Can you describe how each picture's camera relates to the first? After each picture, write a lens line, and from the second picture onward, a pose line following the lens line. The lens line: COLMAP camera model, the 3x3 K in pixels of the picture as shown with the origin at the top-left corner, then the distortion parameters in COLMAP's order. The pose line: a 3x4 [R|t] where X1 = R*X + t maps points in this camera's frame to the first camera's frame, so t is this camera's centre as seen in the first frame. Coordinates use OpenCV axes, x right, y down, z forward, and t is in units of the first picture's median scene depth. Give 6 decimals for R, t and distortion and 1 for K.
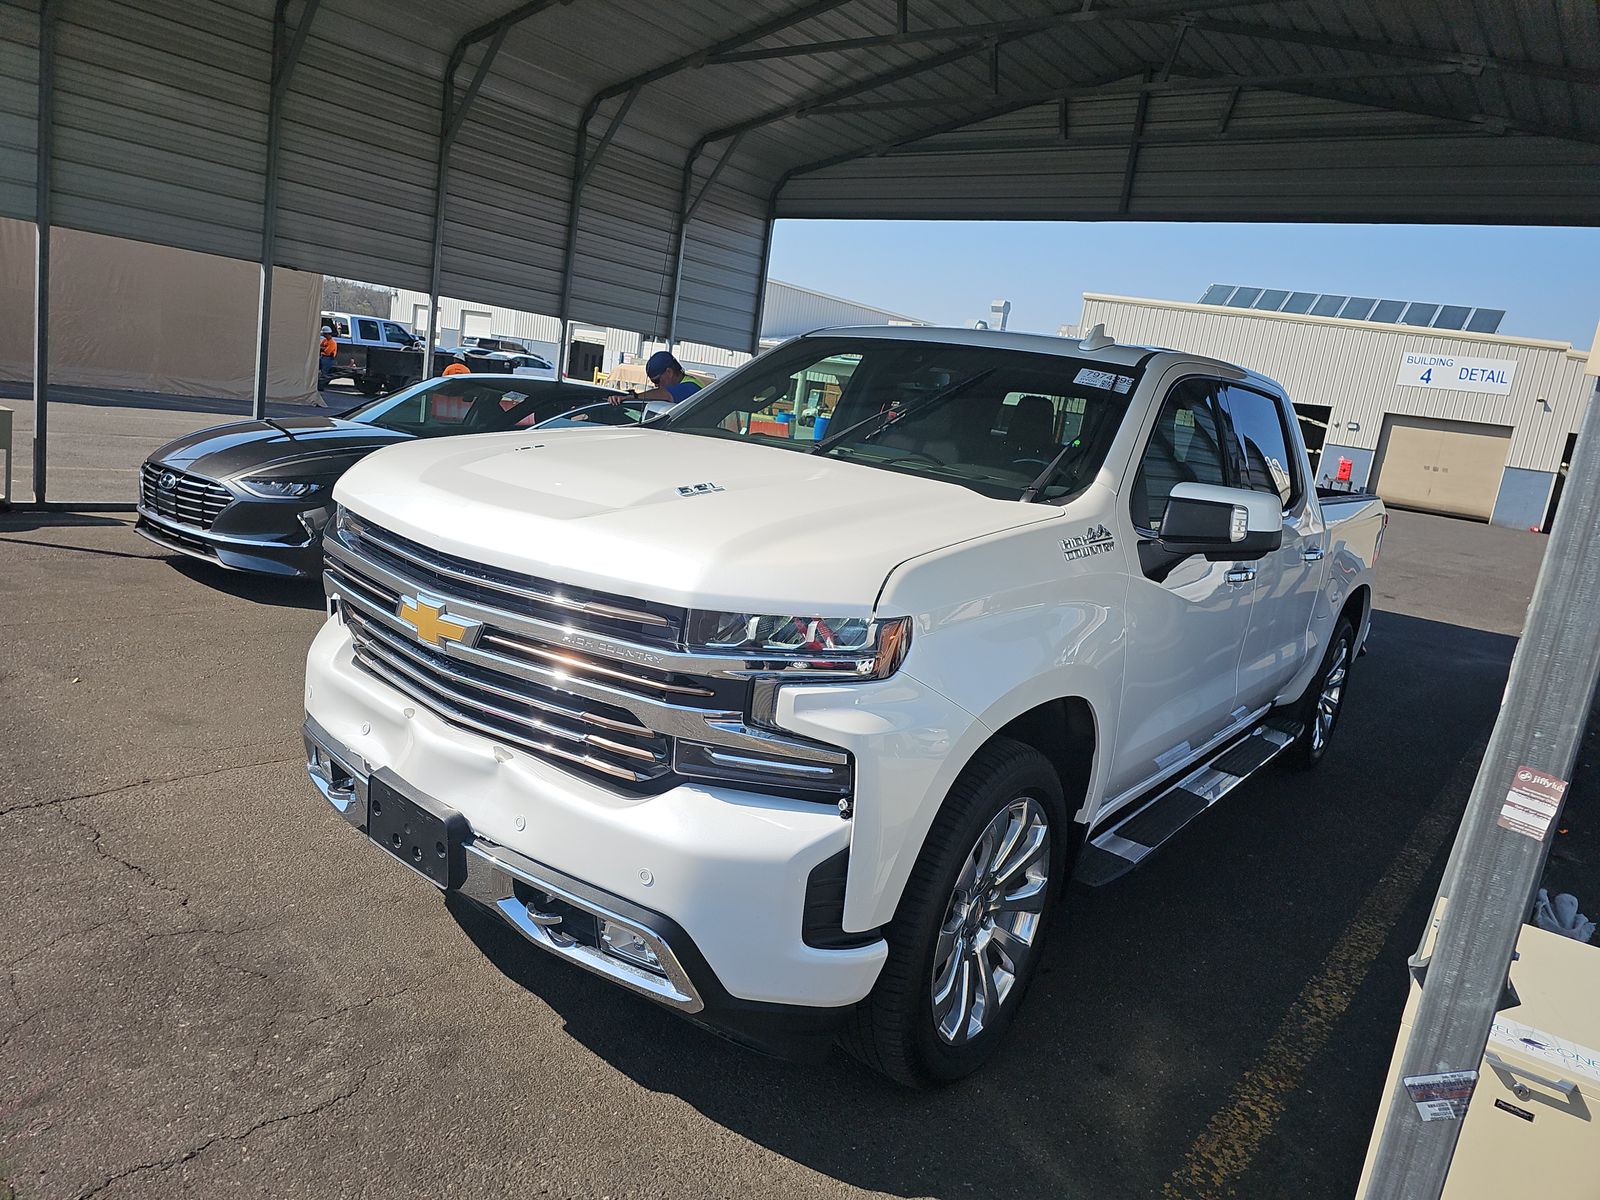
lens RADIAL K [[1061.0, 0, 797.7], [0, 1061.0, 589.5], [0, 0, 1]] dist [0.033142, -0.038207]
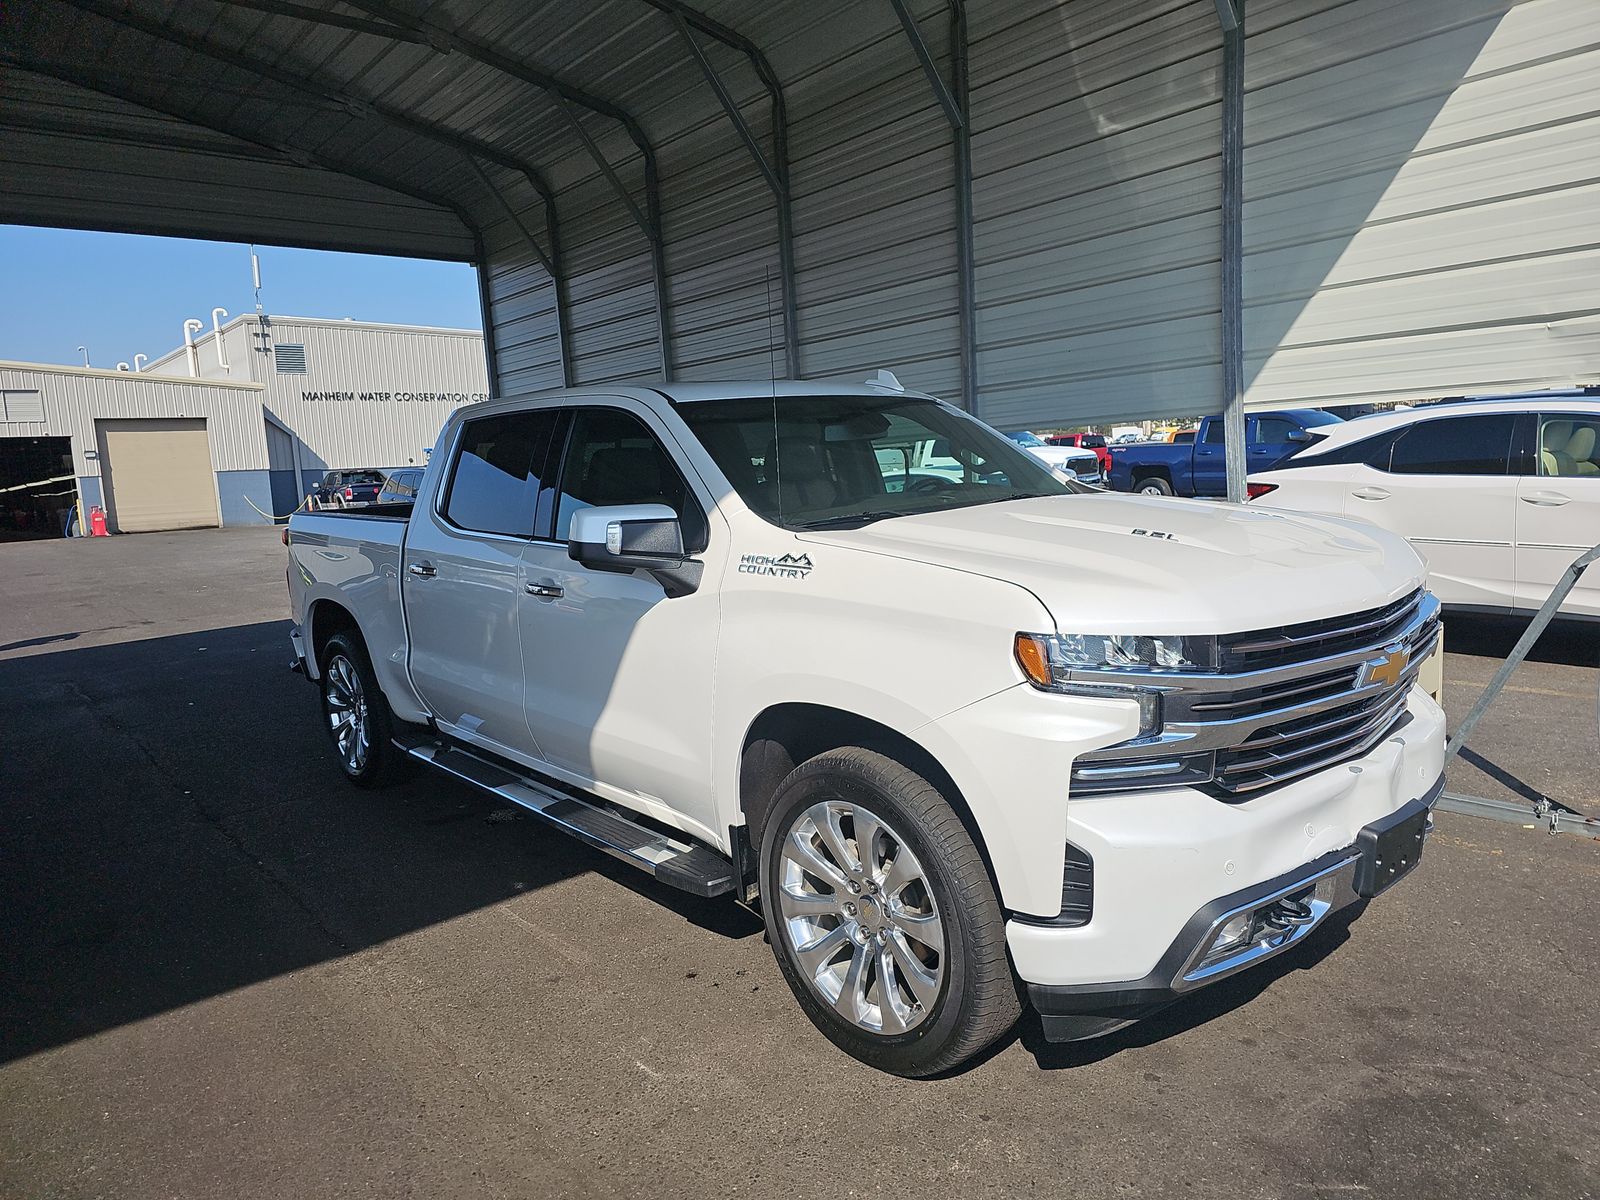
lens RADIAL K [[1061.0, 0, 802.5], [0, 1061.0, 606.6], [0, 0, 1]] dist [0.033142, -0.038207]
pose [[0.178624, -0.271138, 0.945821, -0.359871], [0.250786, 0.942077, 0.222703, -0.105166], [-0.951420, 0.197419, 0.236275, 0.309541]]
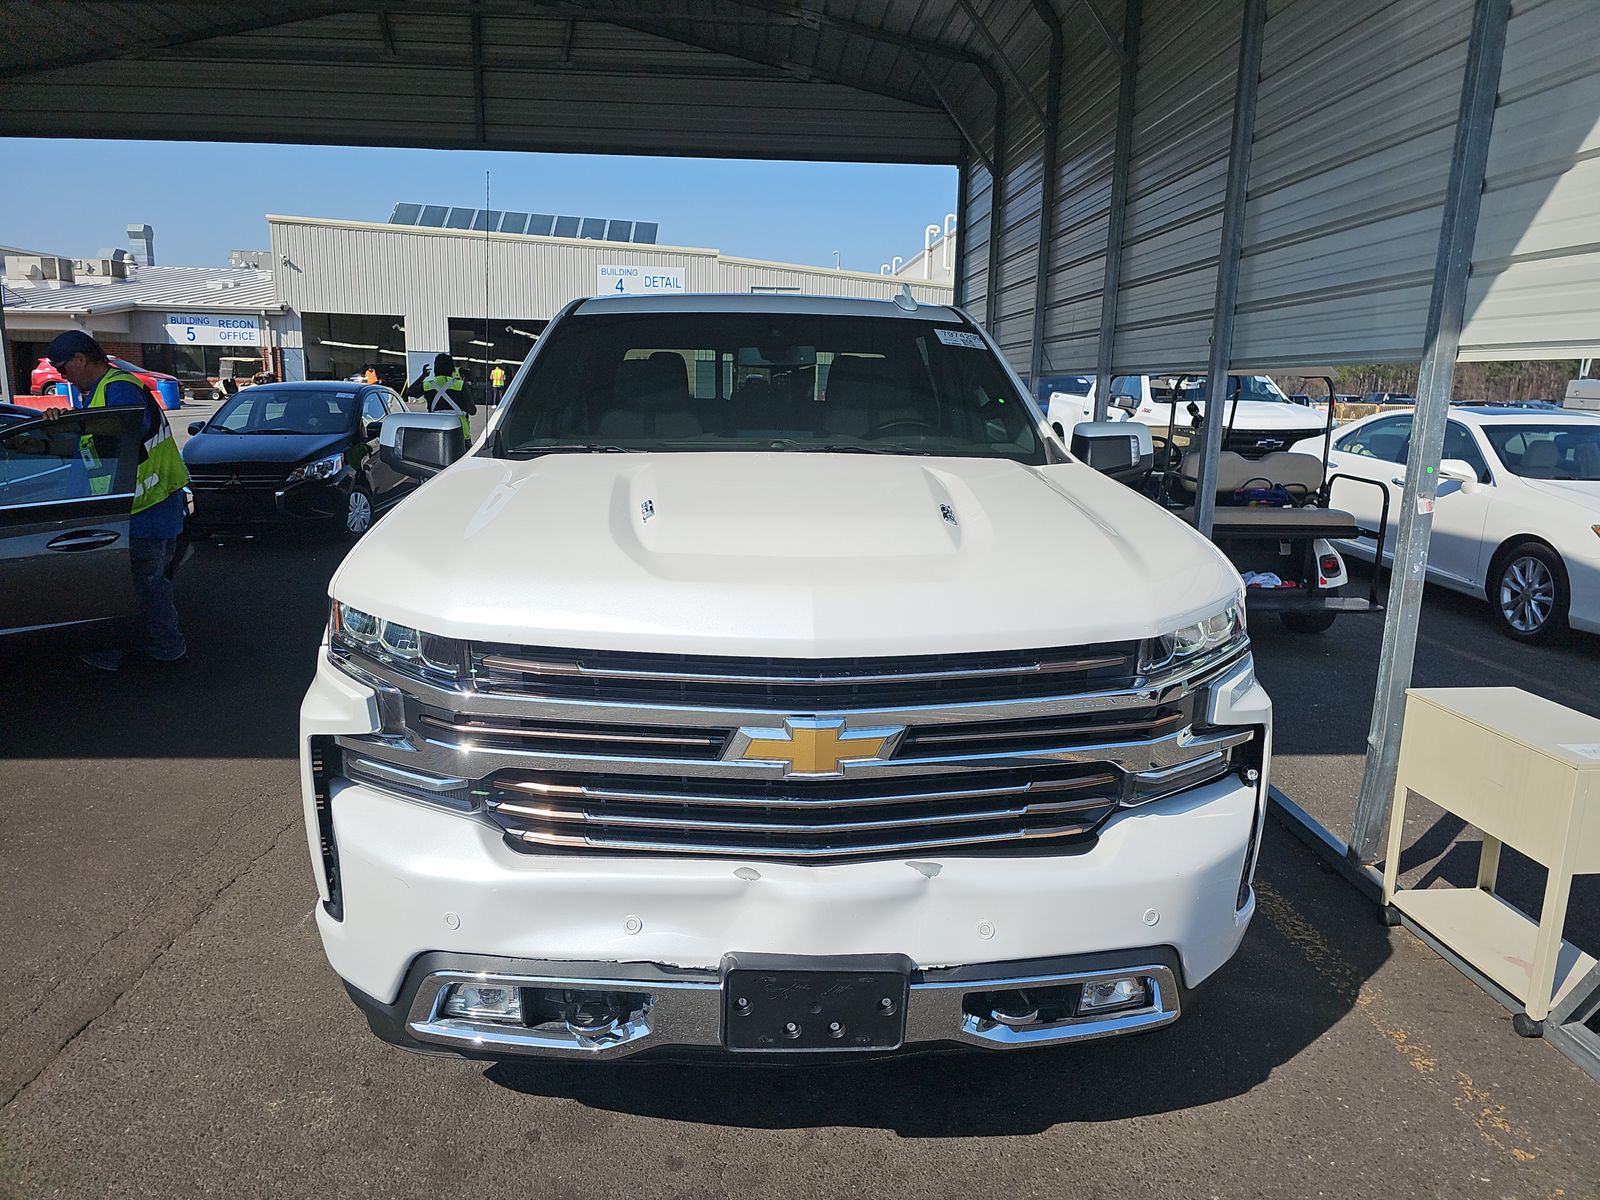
lens RADIAL K [[1061.0, 0, 797.3], [0, 1061.0, 599.1], [0, 0, 1]] dist [0.033142, -0.038207]
pose [[0.746109, -0.248111, 0.617869, -0.191145], [0.198439, 0.968667, 0.149353, -0.046150], [-0.635565, 0.011176, 0.771966, 0.094790]]
